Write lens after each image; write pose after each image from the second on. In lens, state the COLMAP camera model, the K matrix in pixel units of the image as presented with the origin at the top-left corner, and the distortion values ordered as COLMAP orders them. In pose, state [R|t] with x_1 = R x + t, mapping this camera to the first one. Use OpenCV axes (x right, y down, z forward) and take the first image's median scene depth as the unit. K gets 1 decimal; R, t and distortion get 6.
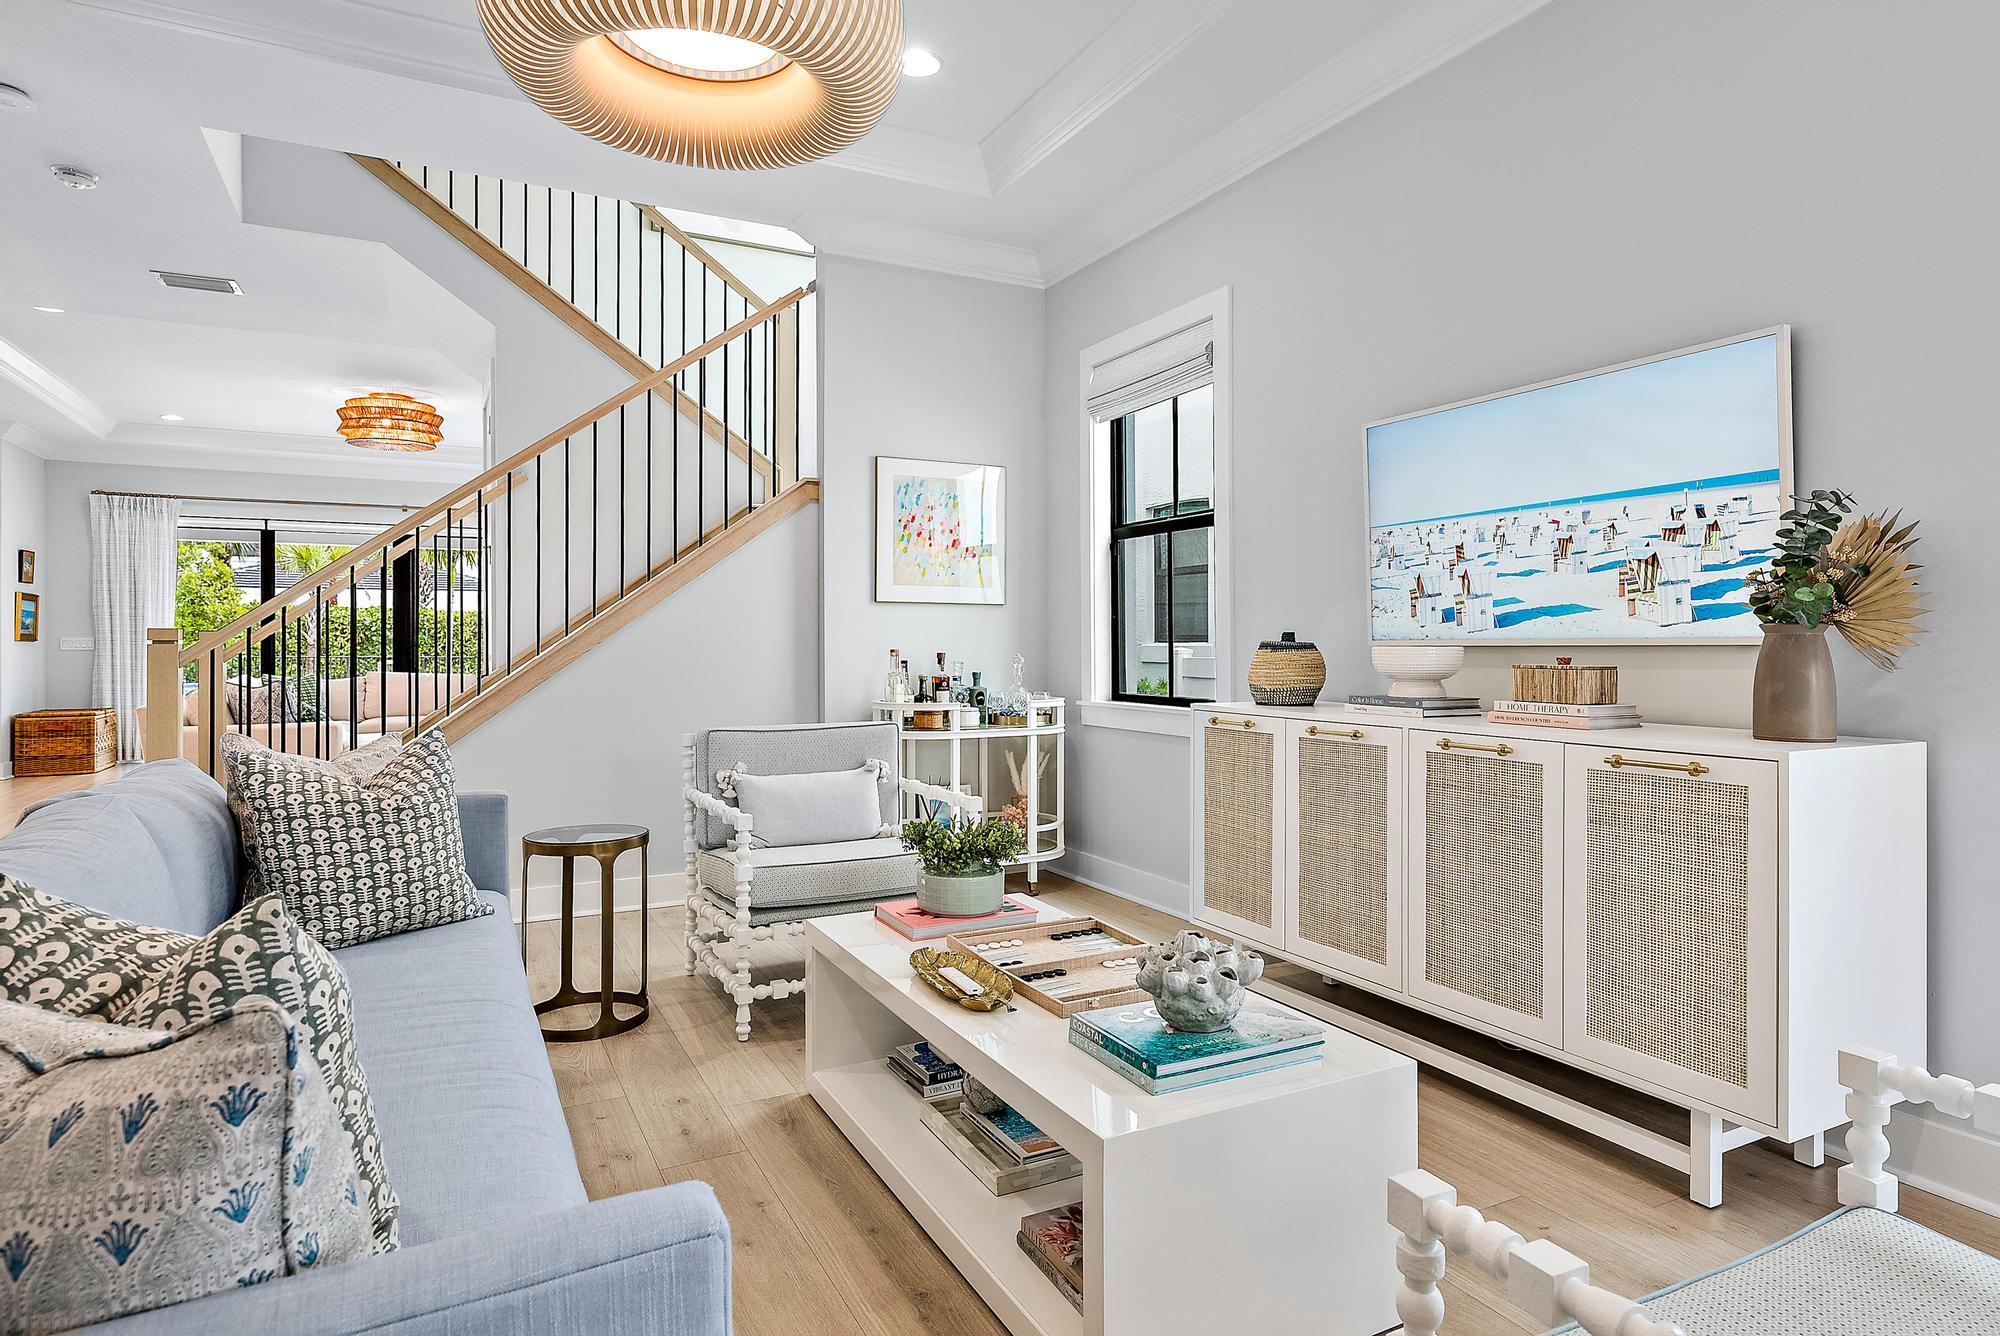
lens RADIAL K [[1116.0, 0, 1014.9], [0, 1116.0, 642.3], [0, 0, 1]] dist [0.010972, -0.000029]
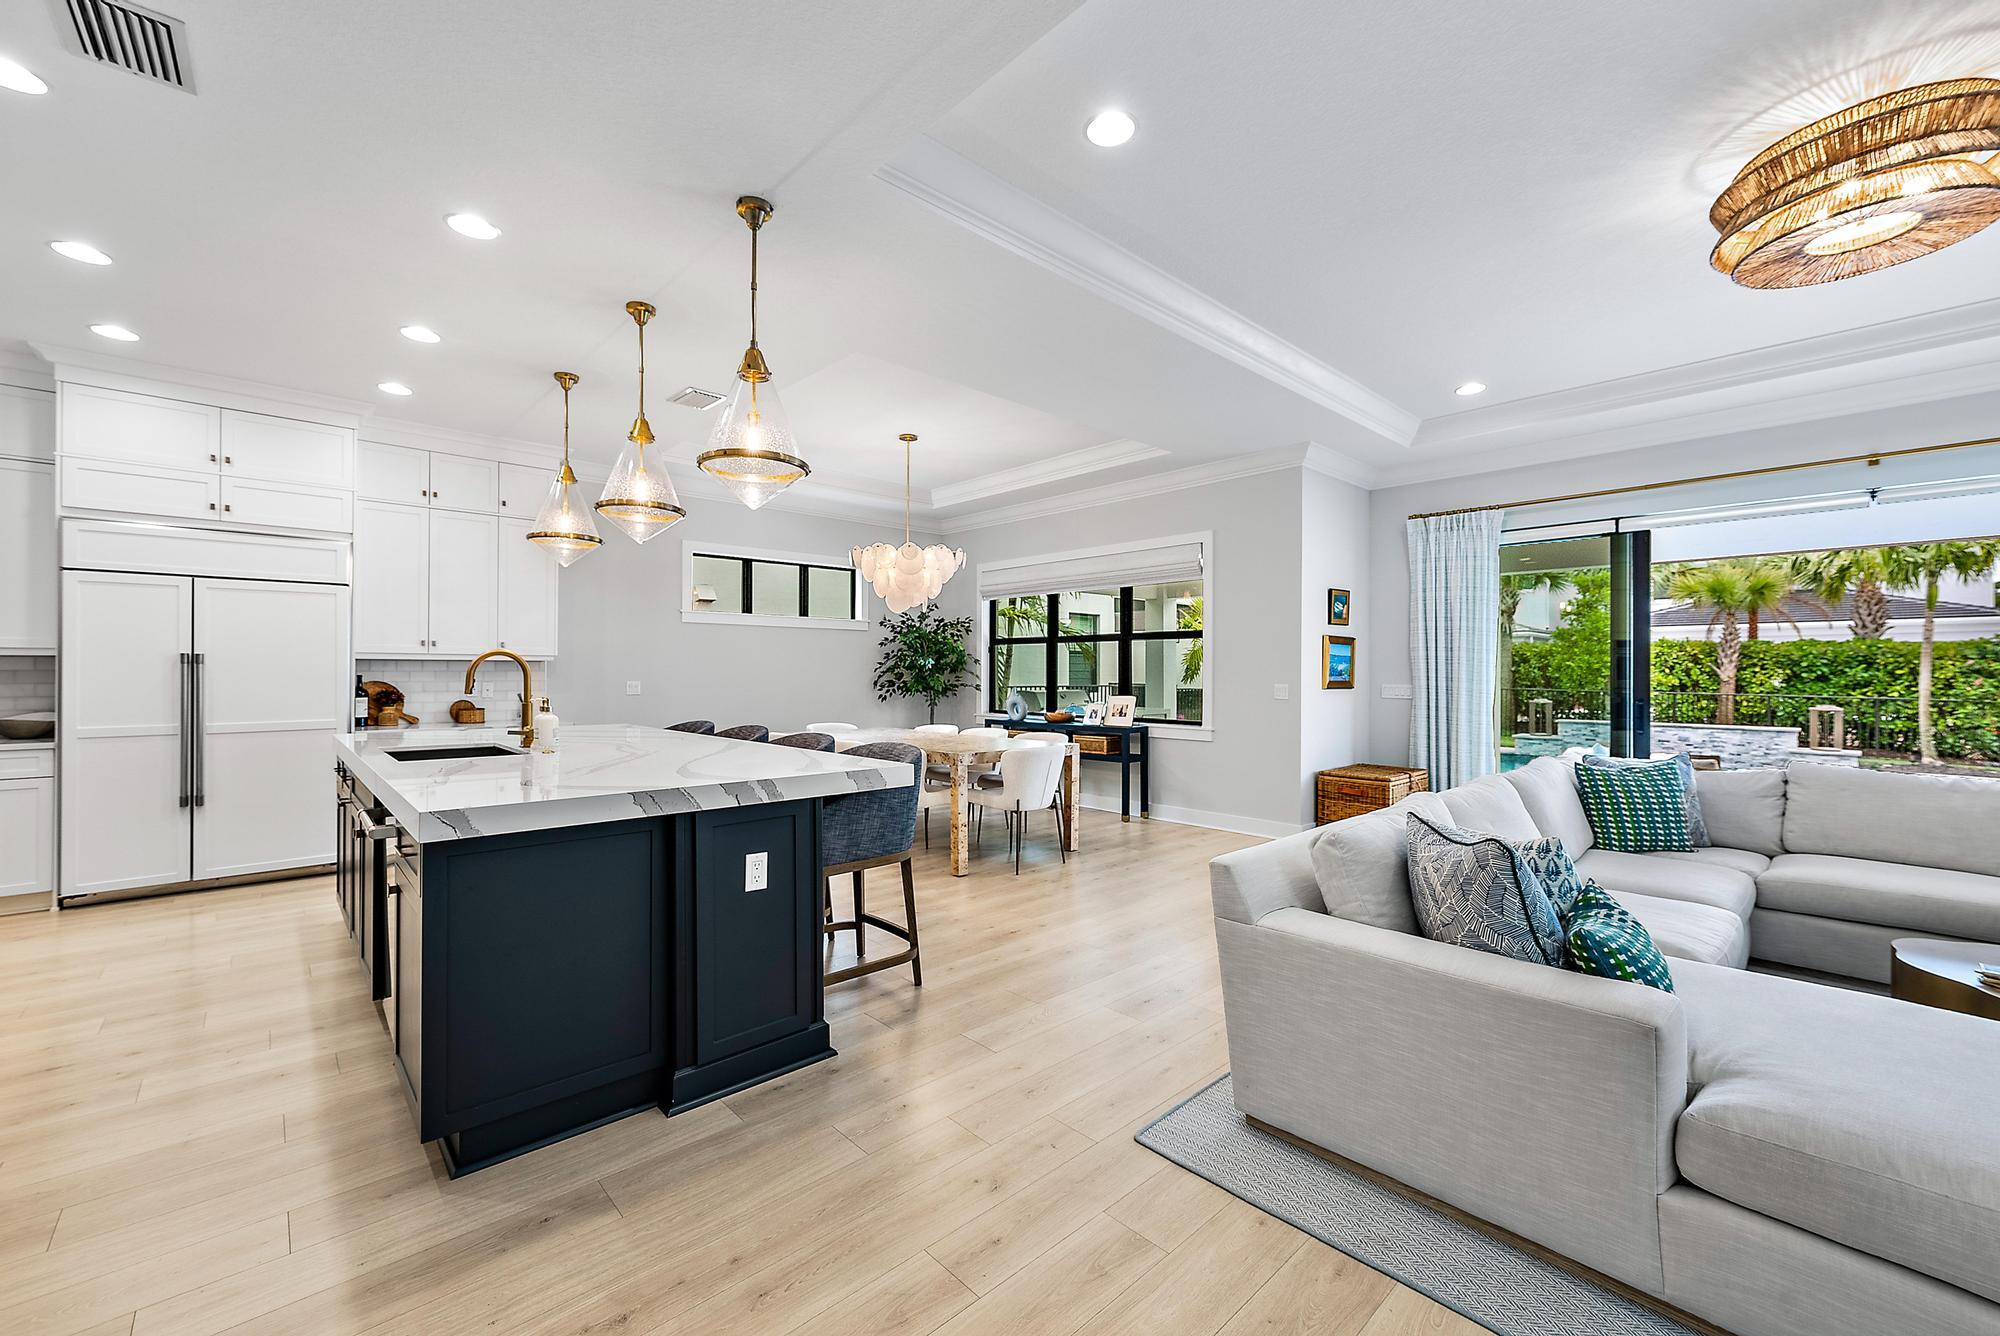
lens RADIAL K [[801.1, 0, 1003.1], [0, 801.1, 668.5], [0, 0, 1]] dist [0.003382, -0.000320]
pose [[0.262363, -0.000531, -0.964969, -0.656115], [-0.003259, 0.999994, -0.001437, -0.031746], [0.964964, 0.003522, 0.262360, 1.151597]]
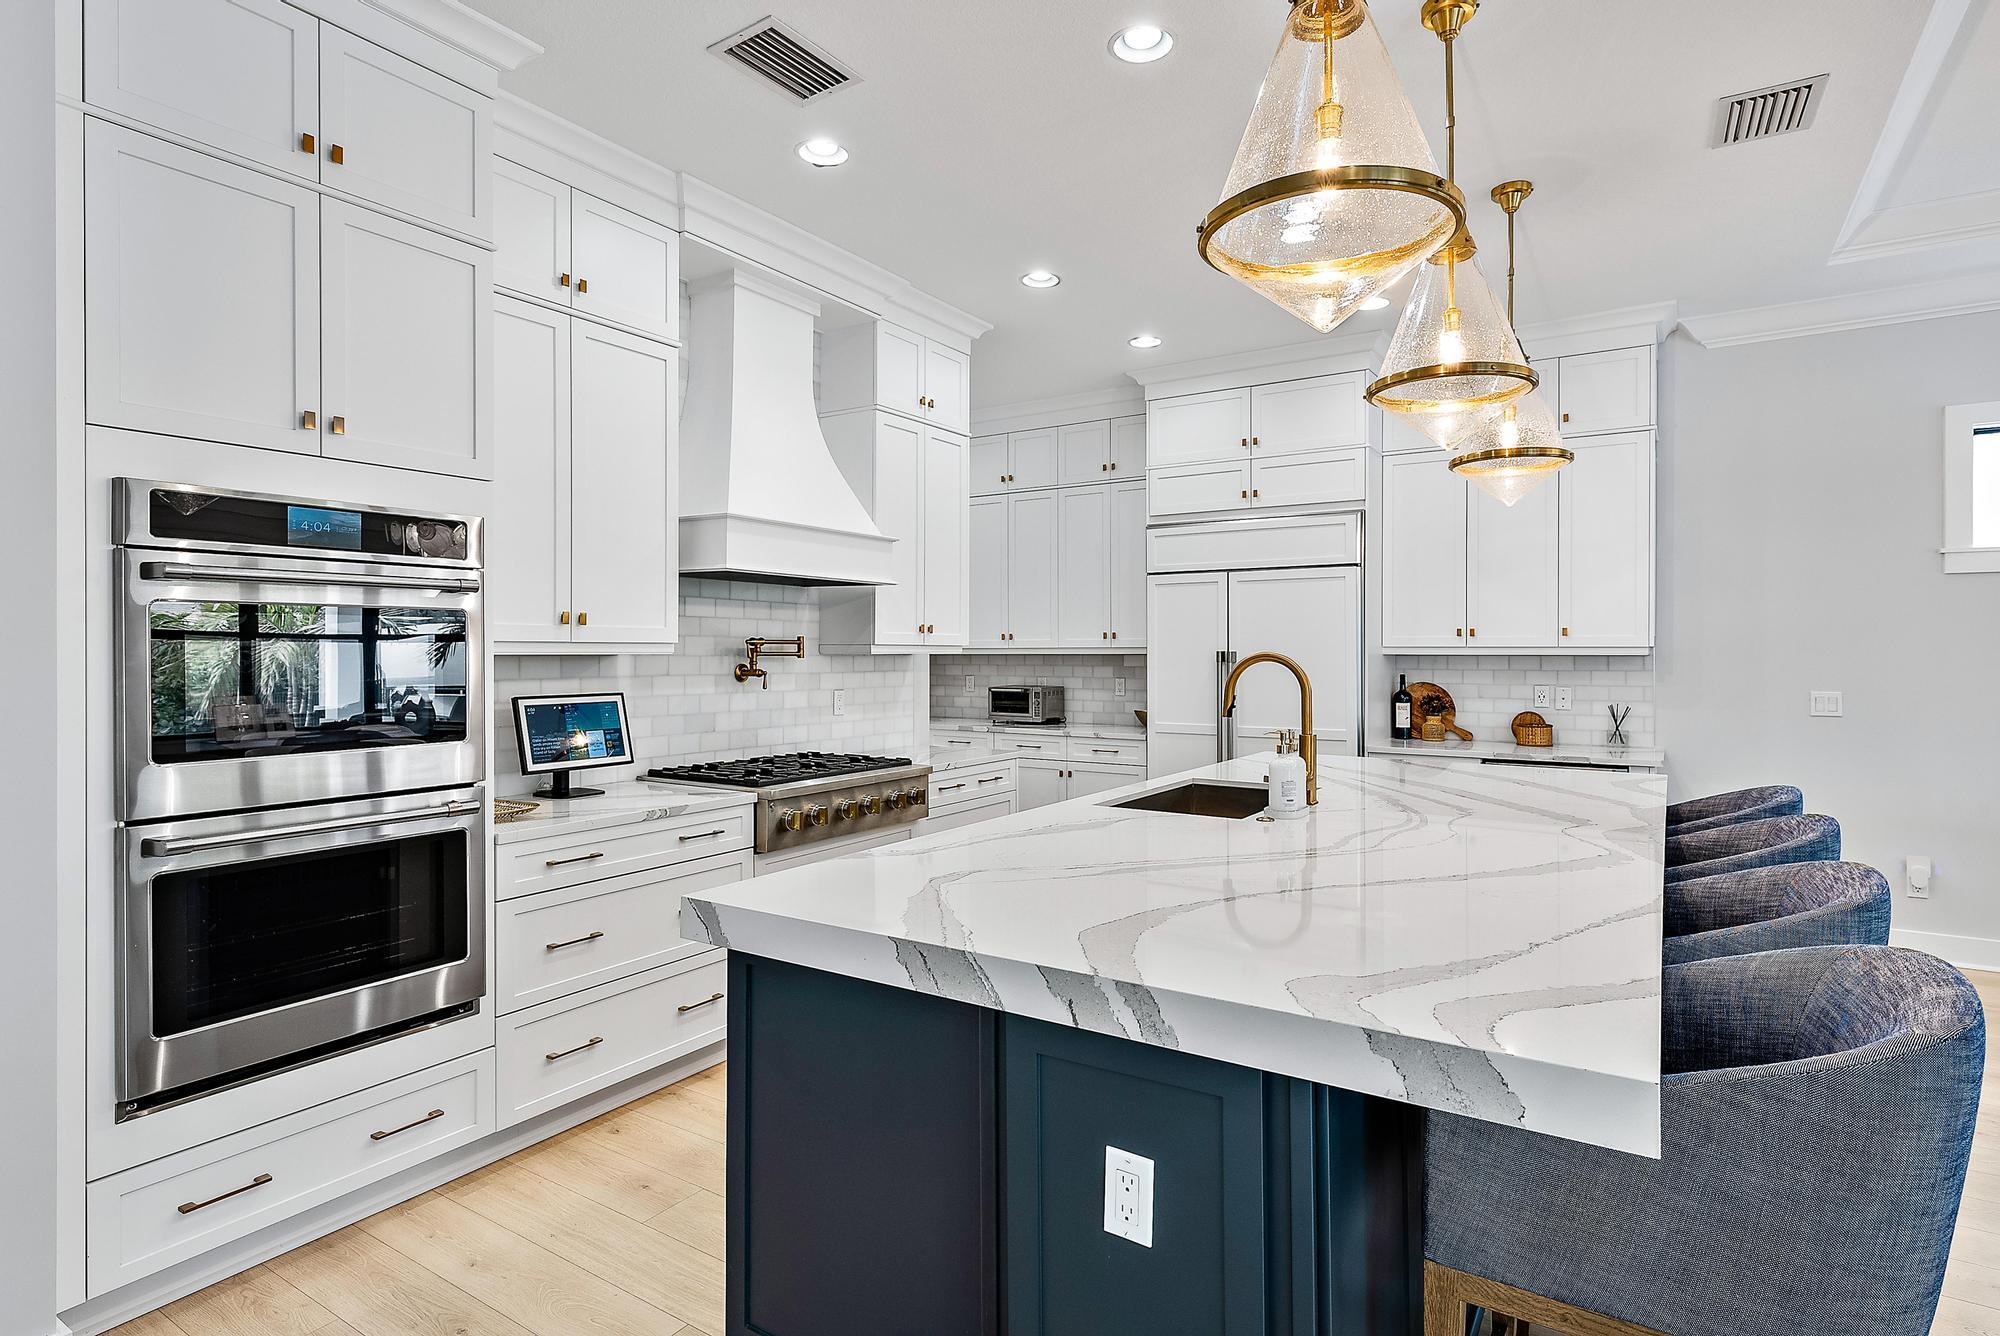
lens RADIAL K [[1030.6, 0, 1013.0], [0, 1030.6, 655.7], [0, 0, 1]] dist [0.008087, 0.001210]
pose [[-0.868204, 0.004211, -0.496189, -1.034520], [0.001639, 0.999983, 0.005619, -0.049620], [0.496204, 0.004065, -0.868196, 1.364019]]
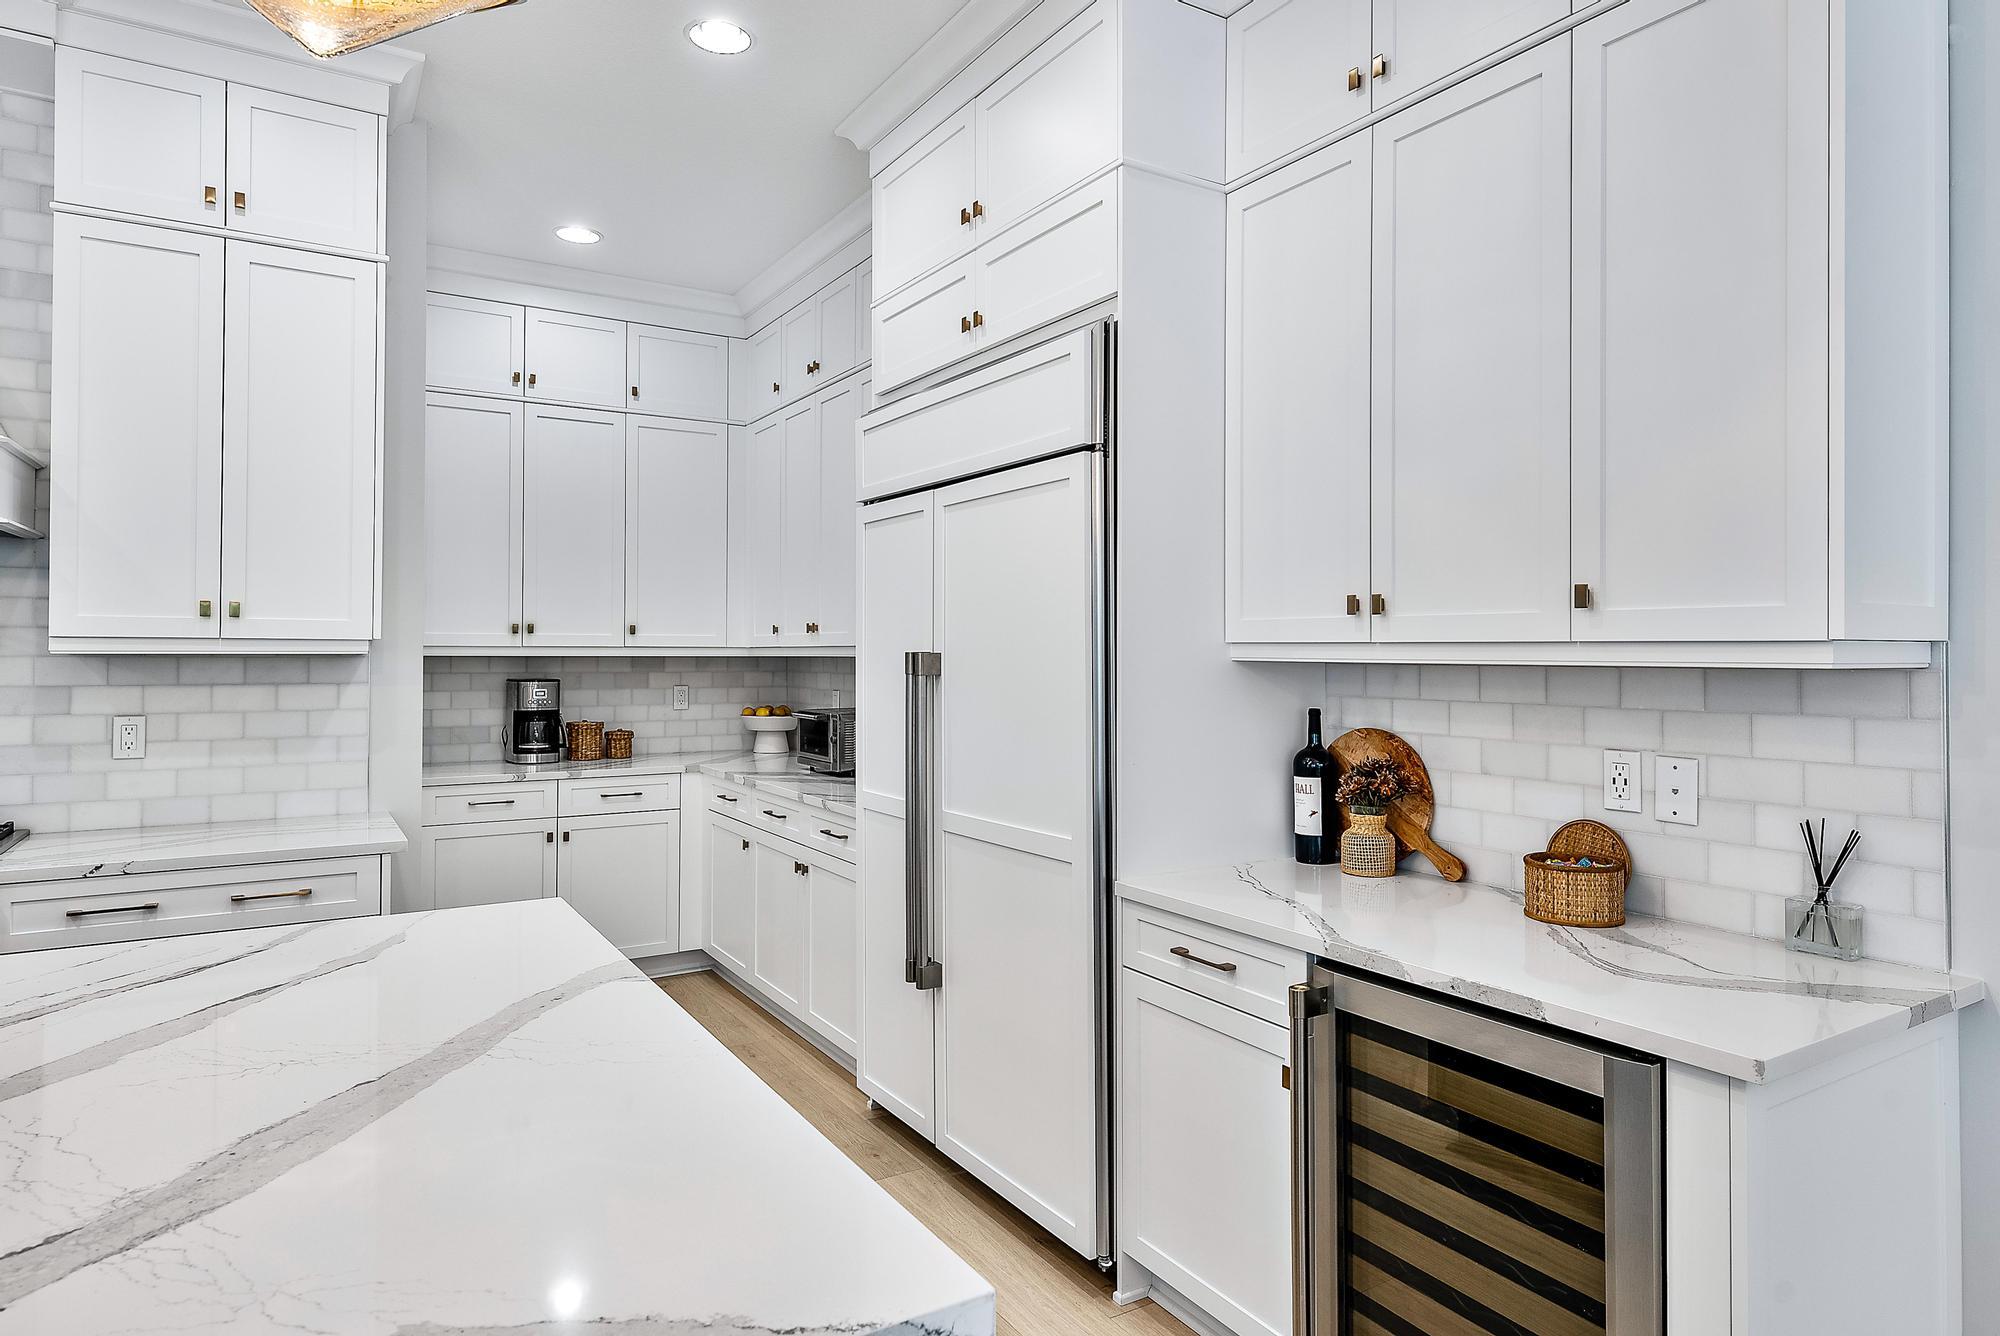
lens RADIAL K [[1175.4, 0, 1012.9], [0, 1175.4, 640.9], [0, 0, 1]] dist [0.001414, 0.003720]
pose [[-0.997140, -0.003275, -0.075502, -1.811573], [-0.002462, 0.999938, -0.010850, -0.047157], [0.075533, -0.010633, -0.997087, 1.116874]]
